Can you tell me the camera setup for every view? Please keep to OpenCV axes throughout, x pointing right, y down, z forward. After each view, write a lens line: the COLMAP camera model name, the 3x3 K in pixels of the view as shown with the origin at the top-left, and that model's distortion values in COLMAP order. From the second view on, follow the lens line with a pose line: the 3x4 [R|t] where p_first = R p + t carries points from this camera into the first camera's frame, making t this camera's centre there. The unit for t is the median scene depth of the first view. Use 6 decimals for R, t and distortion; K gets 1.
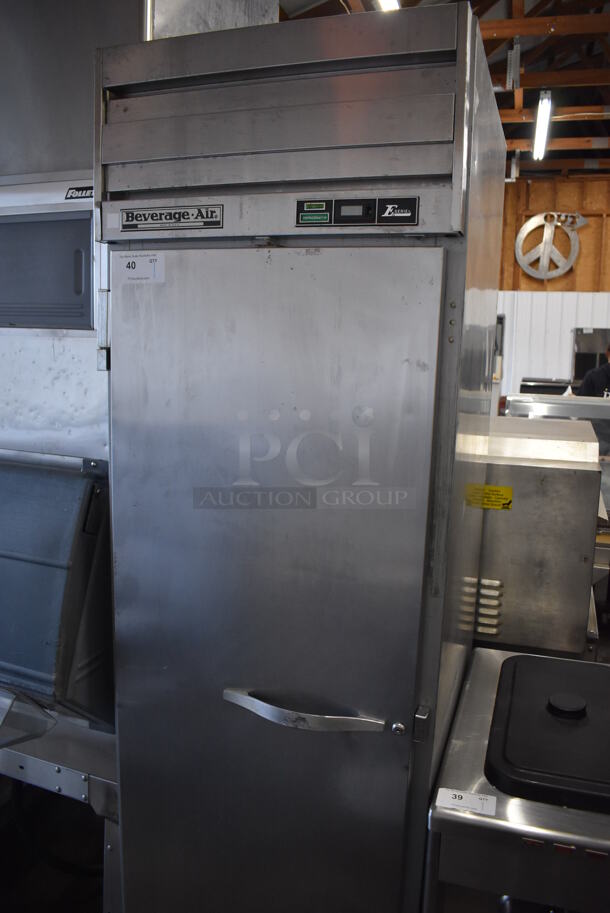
lens RADIAL K [[713.8, 0, 305.0], [0, 713.8, 456.5], [0, 0, 1]] dist [-0.117138, 0.003107]
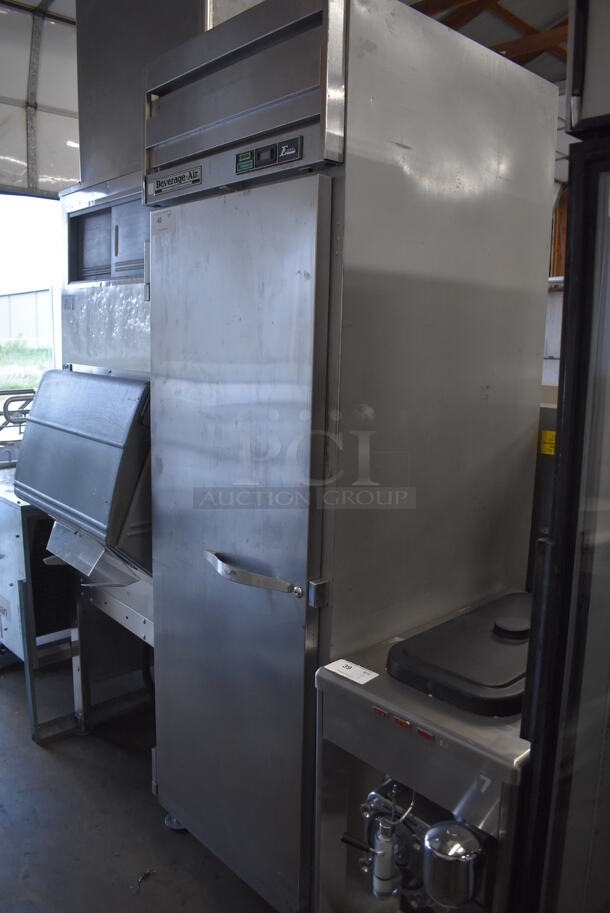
lens RADIAL K [[713.8, 0, 305.0], [0, 713.8, 456.5], [0, 0, 1]] dist [-0.117138, 0.003107]
pose [[0.876904, 0.068397, -0.475775, 0.680194], [-0.072128, 0.997341, 0.010436, 0.148927], [0.475224, 0.025165, 0.879505, -0.040252]]
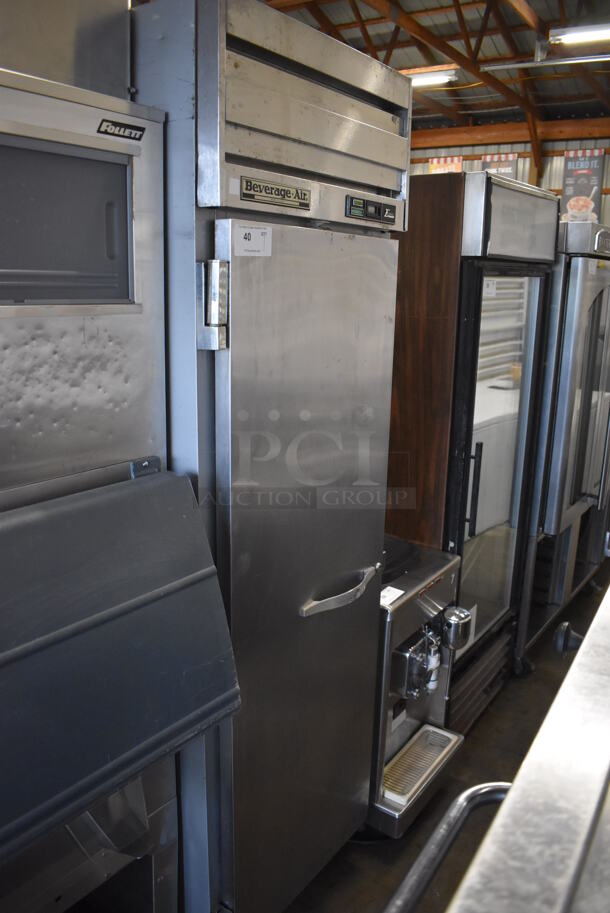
lens RADIAL K [[713.8, 0, 305.0], [0, 713.8, 456.5], [0, 0, 1]] dist [-0.117138, 0.003107]
pose [[0.287525, -0.257229, 0.922585, -1.213370], [0.138443, 0.964306, 0.225715, -0.191734], [-0.947715, 0.062827, 0.312874, 0.652189]]
